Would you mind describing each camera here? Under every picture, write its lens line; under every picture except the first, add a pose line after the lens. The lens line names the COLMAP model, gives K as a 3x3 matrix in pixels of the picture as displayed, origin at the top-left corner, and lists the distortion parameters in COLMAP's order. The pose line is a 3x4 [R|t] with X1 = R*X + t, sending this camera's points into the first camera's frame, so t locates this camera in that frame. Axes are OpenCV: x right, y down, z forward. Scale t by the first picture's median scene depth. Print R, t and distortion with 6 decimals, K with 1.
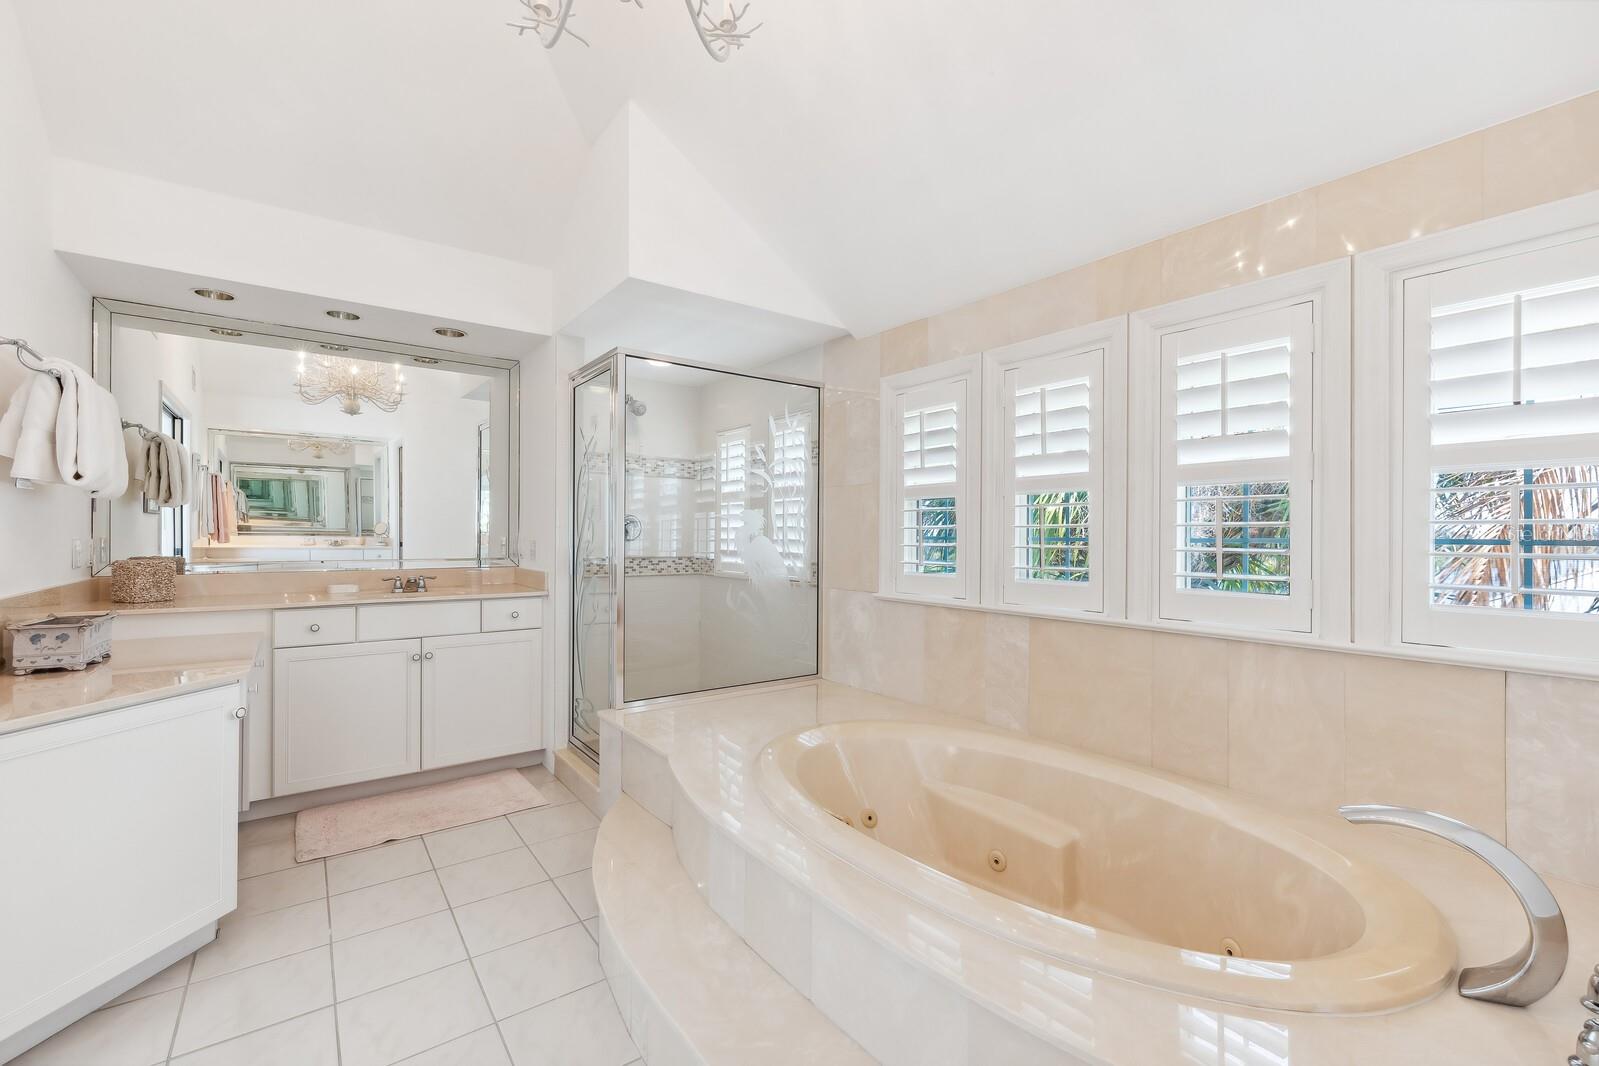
lens RADIAL K [[670.6, 0, 812.1], [0, 670.6, 536.8], [0, 0, 1]] dist [-0.003889, -0.000171]
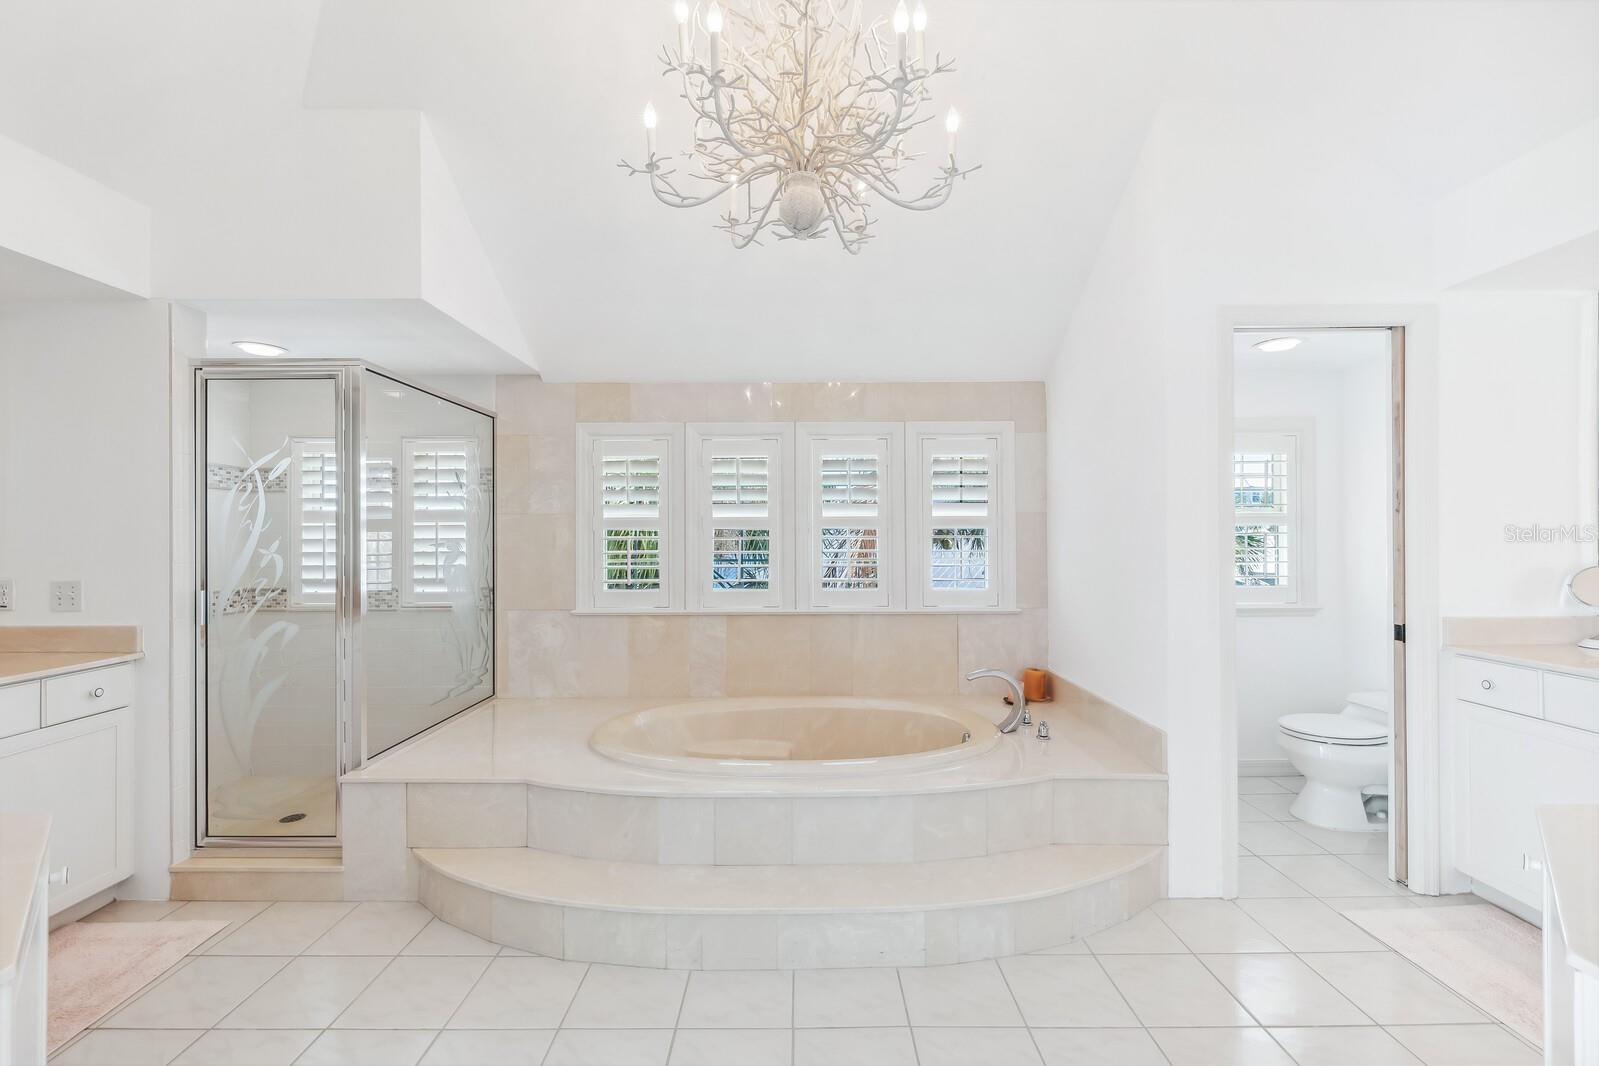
lens RADIAL K [[670.6, 0, 787.8], [0, 670.6, 533.1], [0, 0, 1]] dist [-0.003889, -0.000171]
pose [[0.606932, -0.005423, 0.794735, -0.689981], [0.008918, 0.999960, 0.000013, -0.051428], [-0.794704, 0.007079, 0.606956, 0.019072]]
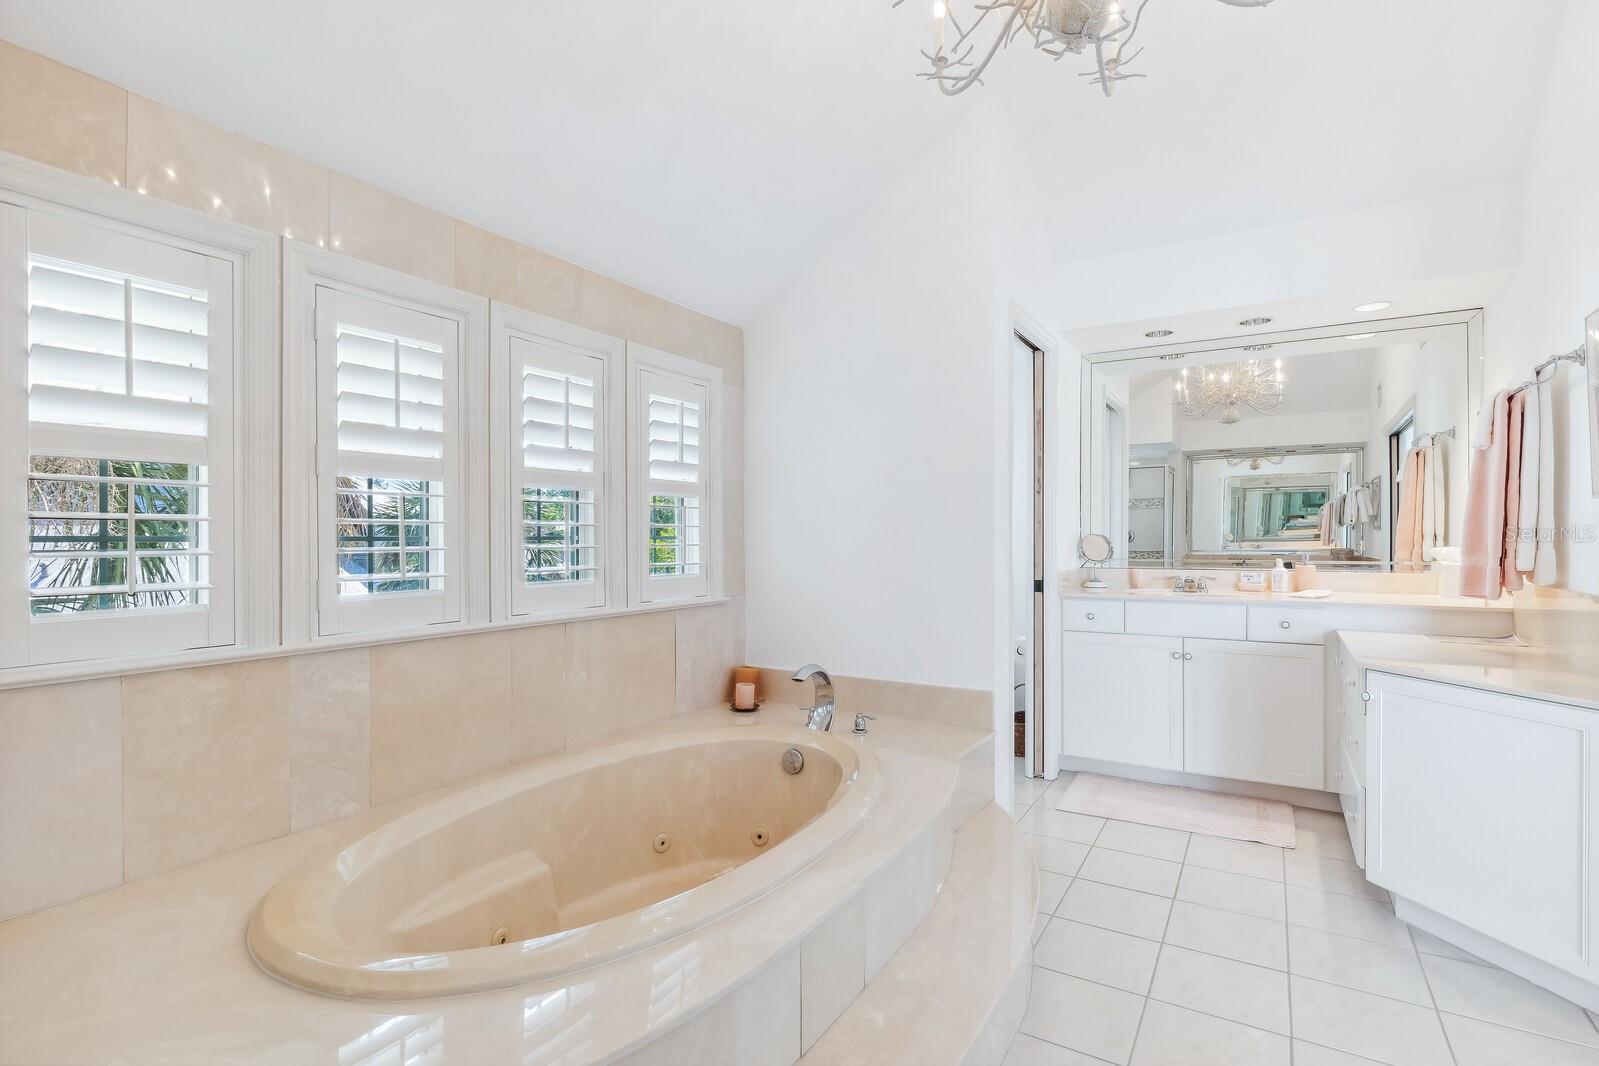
lens RADIAL K [[774.7, 0, 824.5], [0, 774.7, 532.4], [0, 0, 1]] dist [-0.014470, 0.002356]
pose [[-0.382457, -0.000682, 0.923973, -0.586264], [0.000027, 1.000000, 0.000749, -0.003647], [-0.923973, 0.000311, -0.382457, 0.806388]]
